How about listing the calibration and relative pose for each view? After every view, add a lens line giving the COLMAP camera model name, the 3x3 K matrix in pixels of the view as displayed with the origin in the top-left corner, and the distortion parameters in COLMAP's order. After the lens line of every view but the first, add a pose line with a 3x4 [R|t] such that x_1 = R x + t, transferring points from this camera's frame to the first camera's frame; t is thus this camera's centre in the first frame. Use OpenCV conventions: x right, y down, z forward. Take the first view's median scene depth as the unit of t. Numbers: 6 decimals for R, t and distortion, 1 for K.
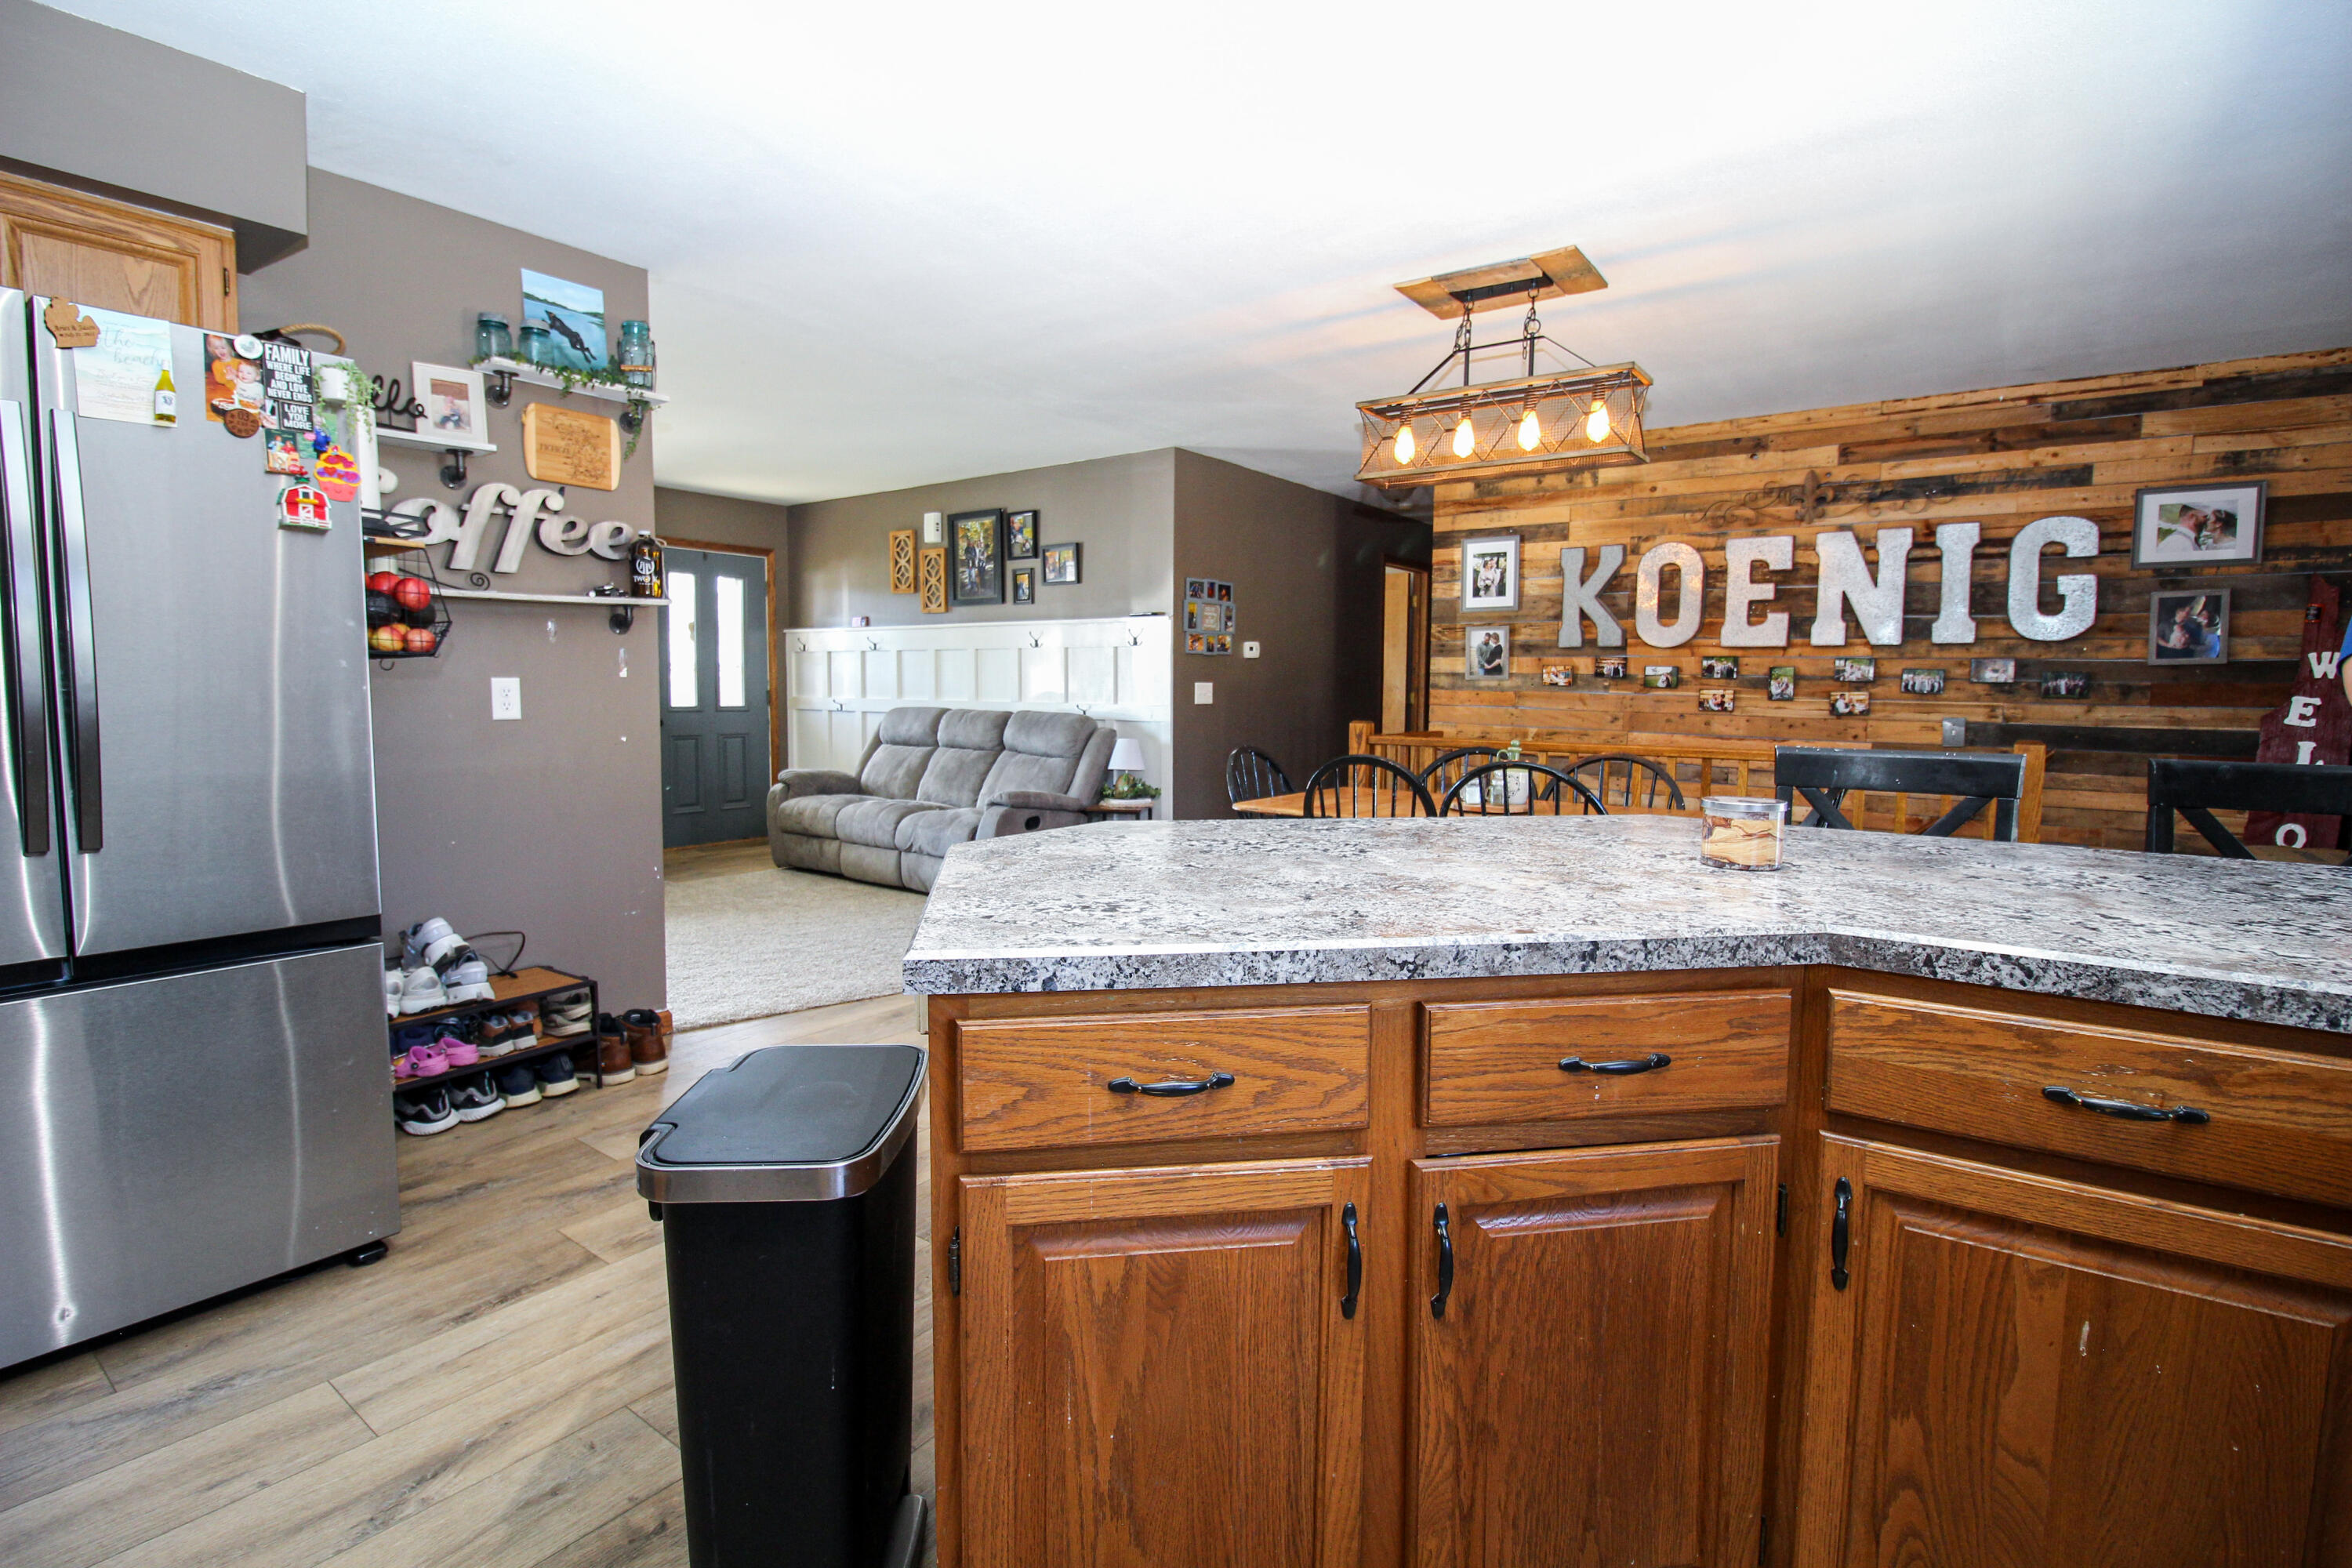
lens RADIAL K [[1091.7, 0, 1179.3], [0, 1091.7, 777.0], [0, 0, 1]] dist [0.001532, -0.013543]
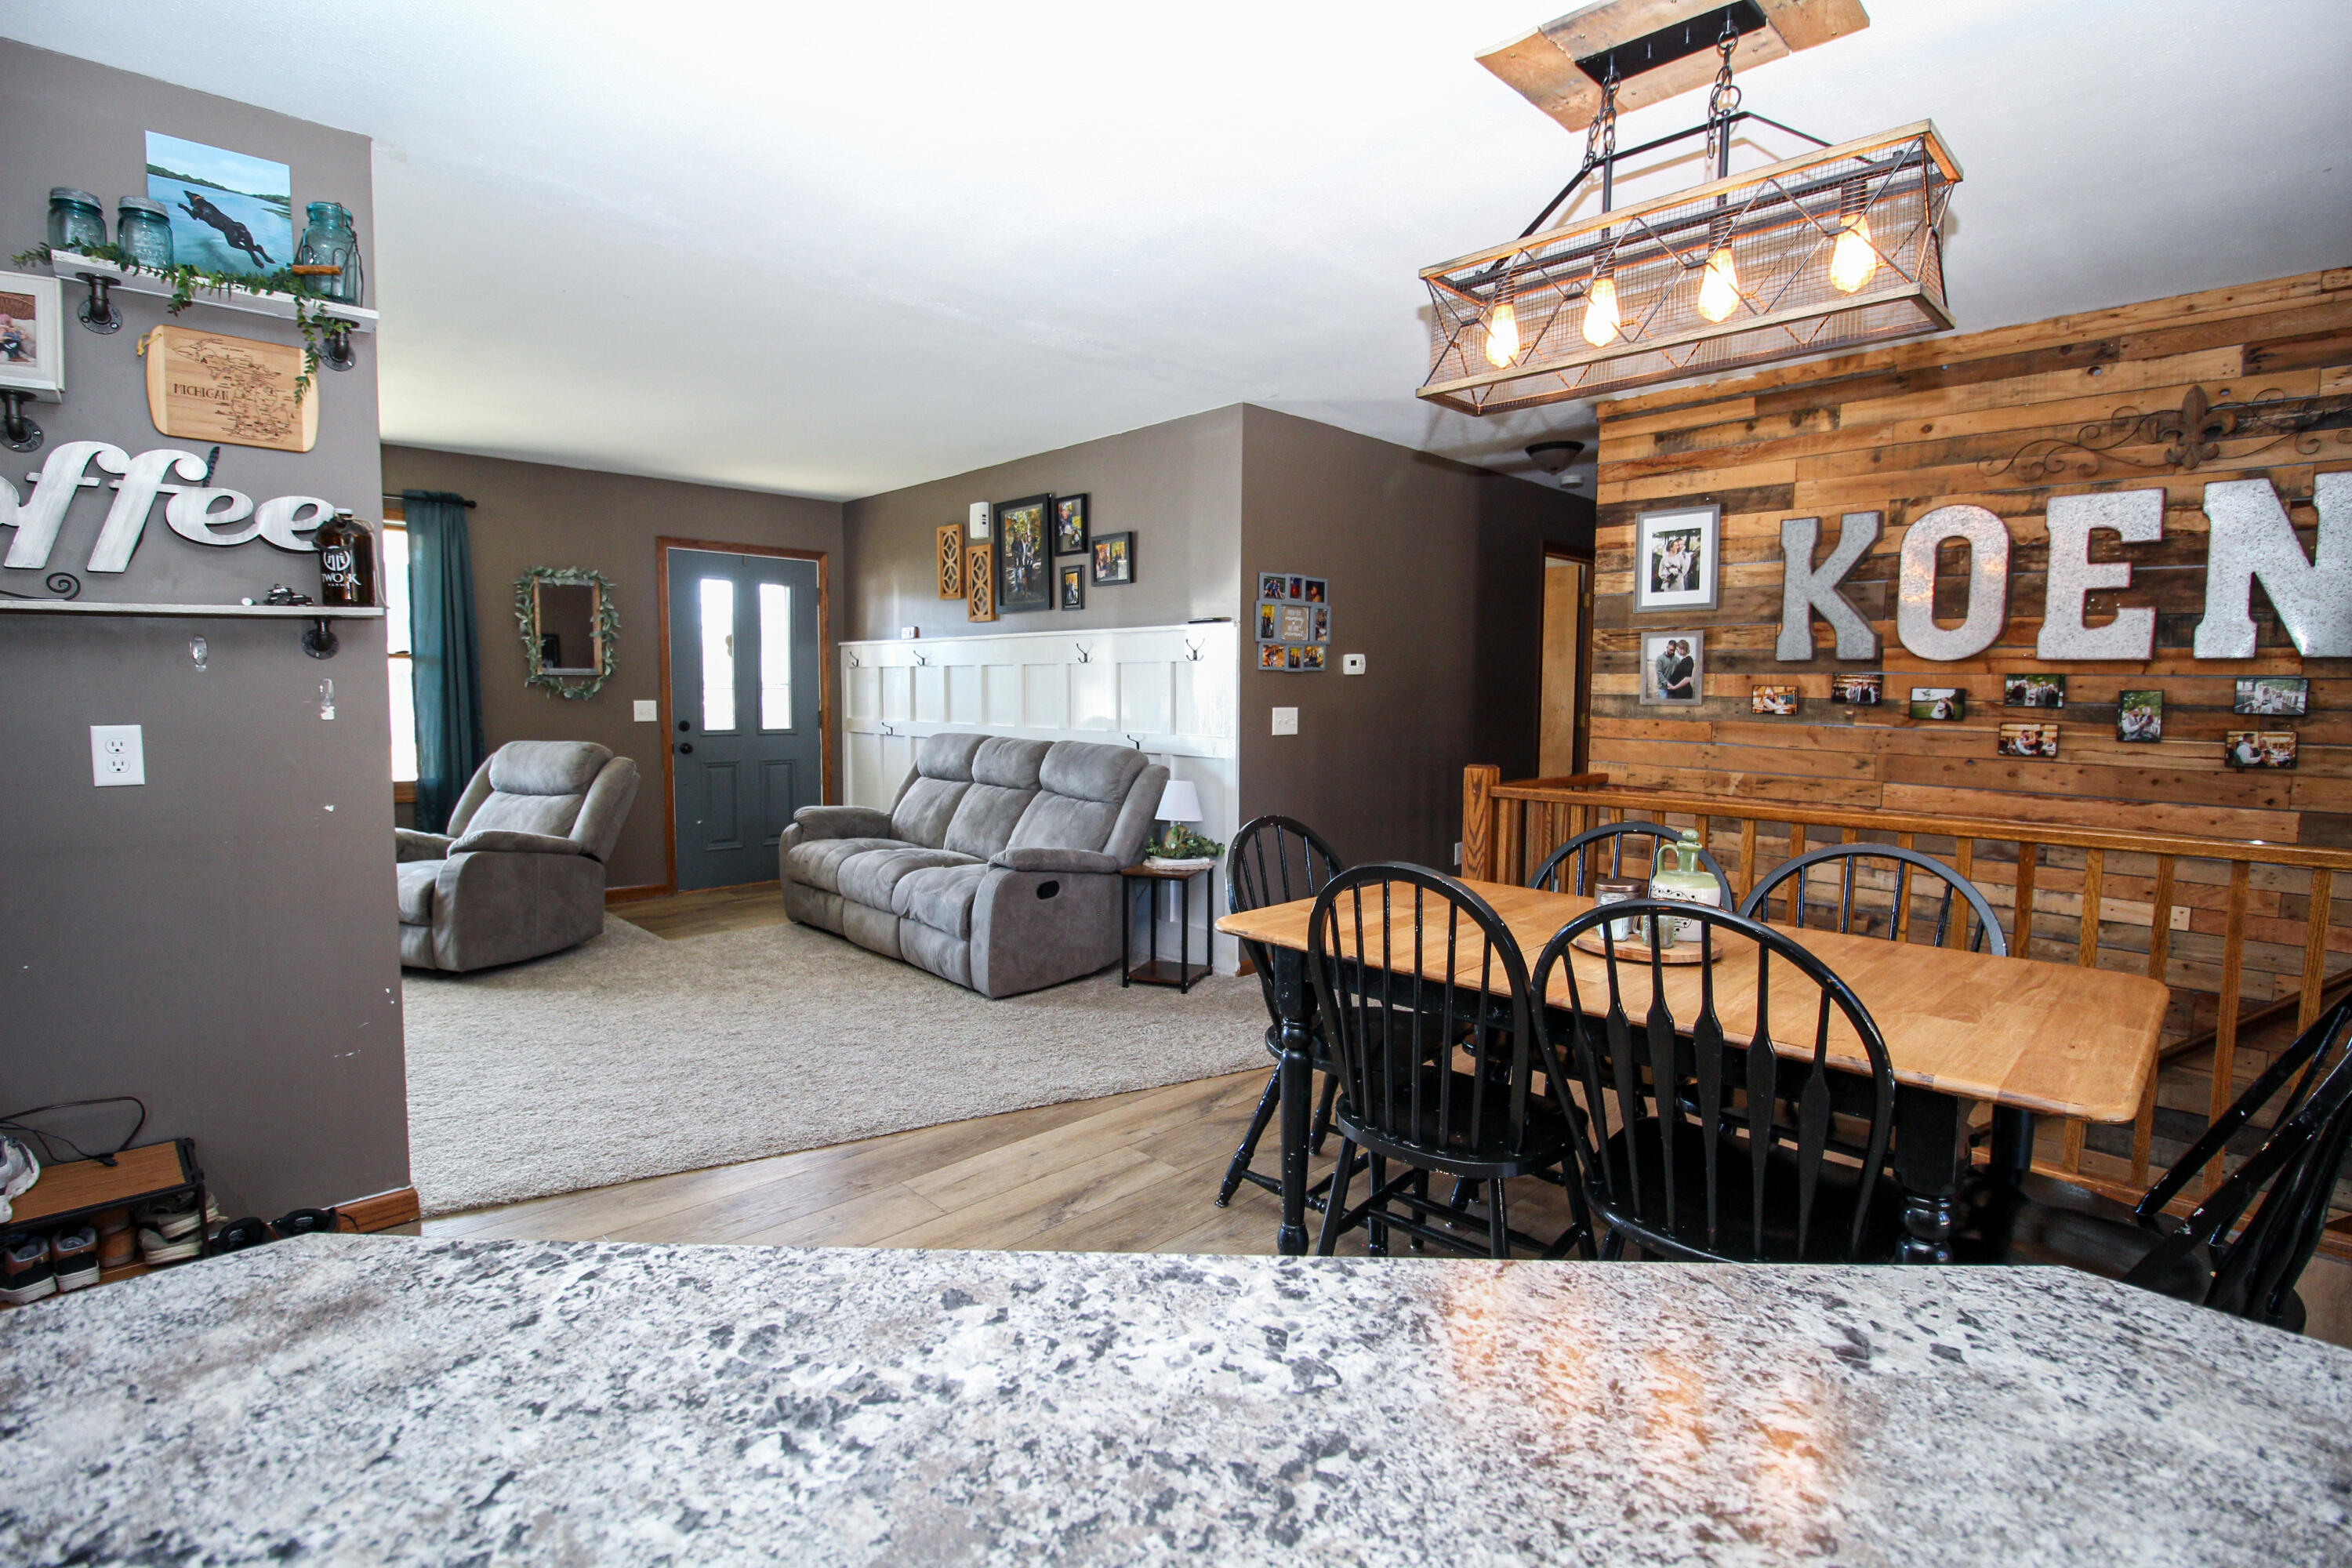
lens RADIAL K [[1093.8, 0, 1182.9], [0, 1093.8, 777.9], [0, 0, 1]] dist [0.002145, -0.014466]
pose [[0.986234, 0.012255, -0.164899, 0.089612], [-0.013137, 0.999905, -0.004253, -0.036161], [0.164832, 0.006361, 0.986301, 0.249275]]
